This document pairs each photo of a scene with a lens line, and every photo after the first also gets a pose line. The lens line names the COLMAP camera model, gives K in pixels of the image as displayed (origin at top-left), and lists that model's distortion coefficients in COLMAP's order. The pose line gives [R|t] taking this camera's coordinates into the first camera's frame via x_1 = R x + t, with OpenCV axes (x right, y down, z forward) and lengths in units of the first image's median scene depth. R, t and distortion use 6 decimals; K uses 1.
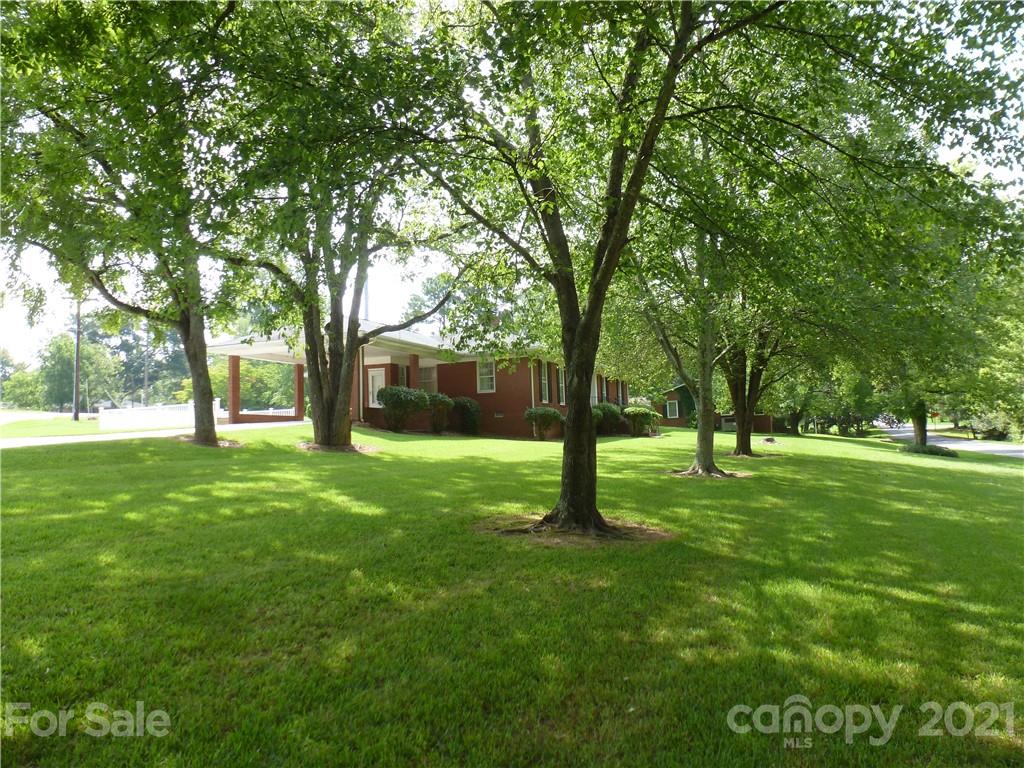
lens RADIAL K [[724.5, 0, 512.4], [0, 724.5, 401.0], [0, 0, 1]] dist [-0.039659, 0.002708]
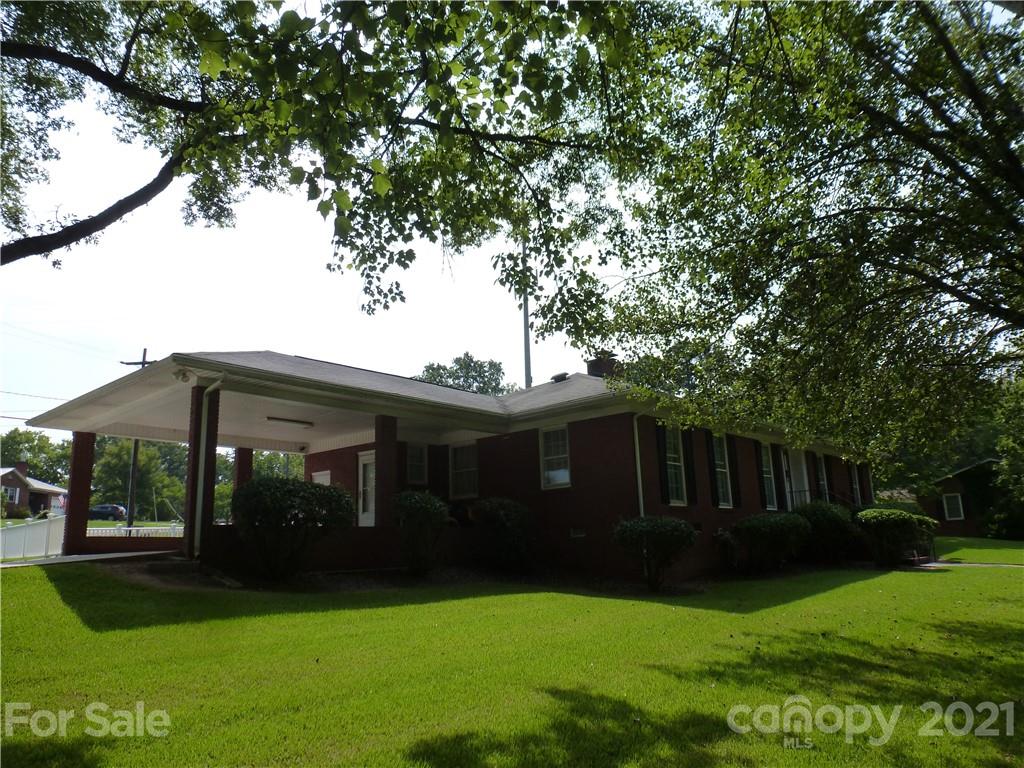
lens RADIAL K [[724.5, 0, 512.4], [0, 724.5, 401.0], [0, 0, 1]] dist [-0.039659, 0.002708]
pose [[0.947850, -0.067405, -0.311509, 0.086842], [0.023132, 0.989352, -0.143694, 0.000348], [0.317878, 0.128994, 0.939316, 0.434271]]
